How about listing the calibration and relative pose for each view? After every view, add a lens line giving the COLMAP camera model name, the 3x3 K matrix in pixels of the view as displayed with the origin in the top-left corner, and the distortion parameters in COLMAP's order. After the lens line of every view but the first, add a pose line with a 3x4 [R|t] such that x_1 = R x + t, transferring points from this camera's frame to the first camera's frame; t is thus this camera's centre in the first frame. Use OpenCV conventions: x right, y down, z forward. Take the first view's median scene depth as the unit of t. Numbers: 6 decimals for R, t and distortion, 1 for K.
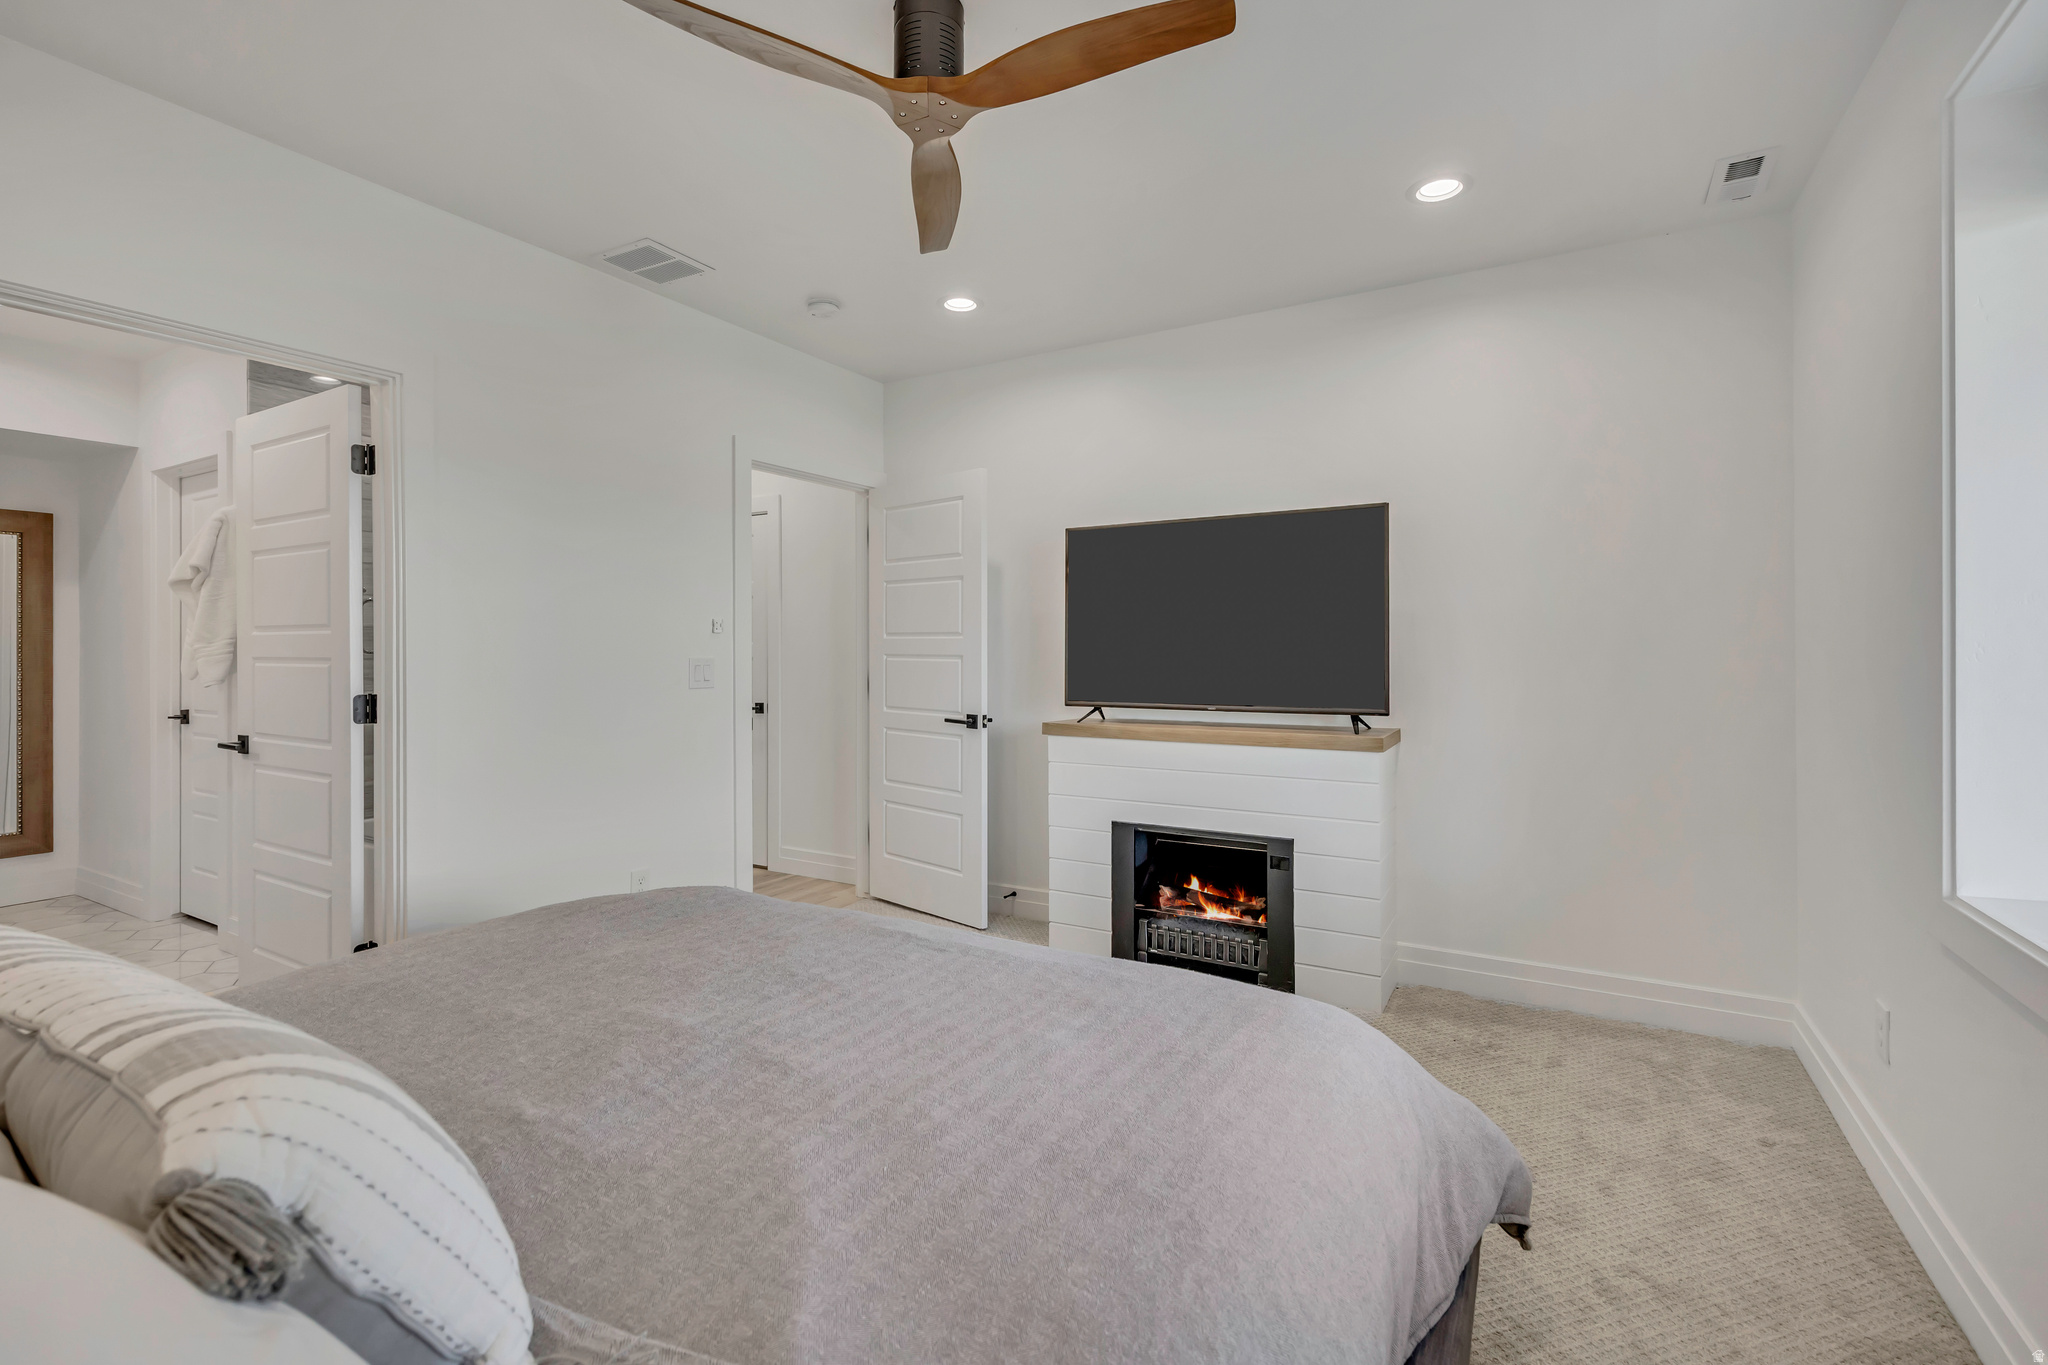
lens RADIAL K [[905.4, 0, 1019.2], [0, 905.4, 656.1], [0, 0, 1]] dist [0.001687, 0.000464]
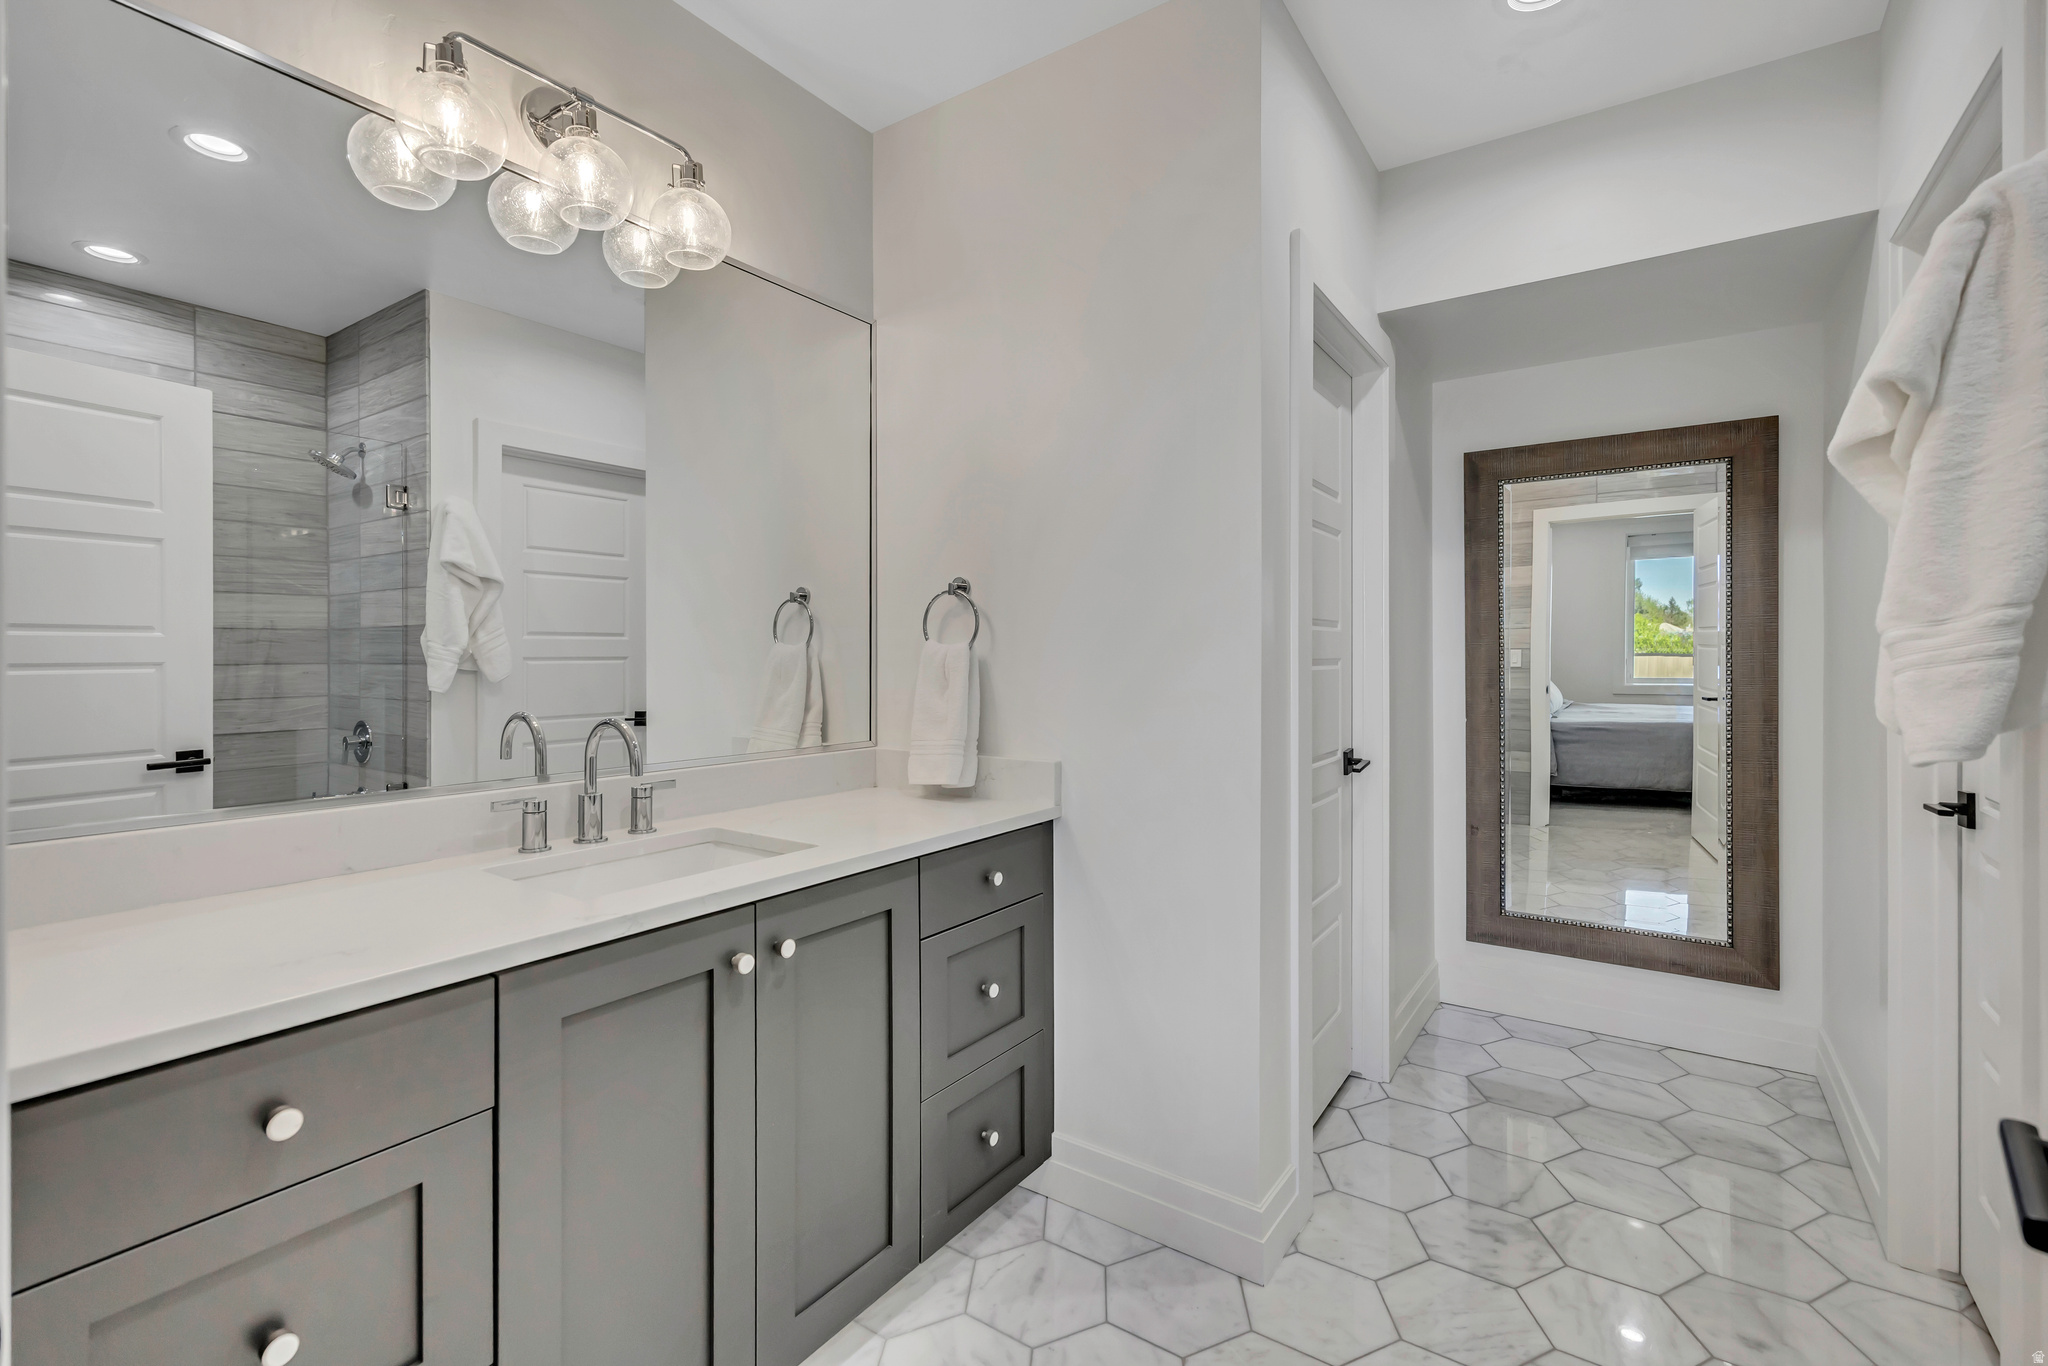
lens RADIAL K [[905.4, 0, 1019.2], [0, 905.4, 656.6], [0, 0, 1]] dist [0.001687, 0.000464]
pose [[-0.085147, 0.003273, -0.996363, -0.444308], [-0.000540, 0.999994, 0.003331, -0.002985], [0.996368, 0.000821, -0.085145, 0.568591]]
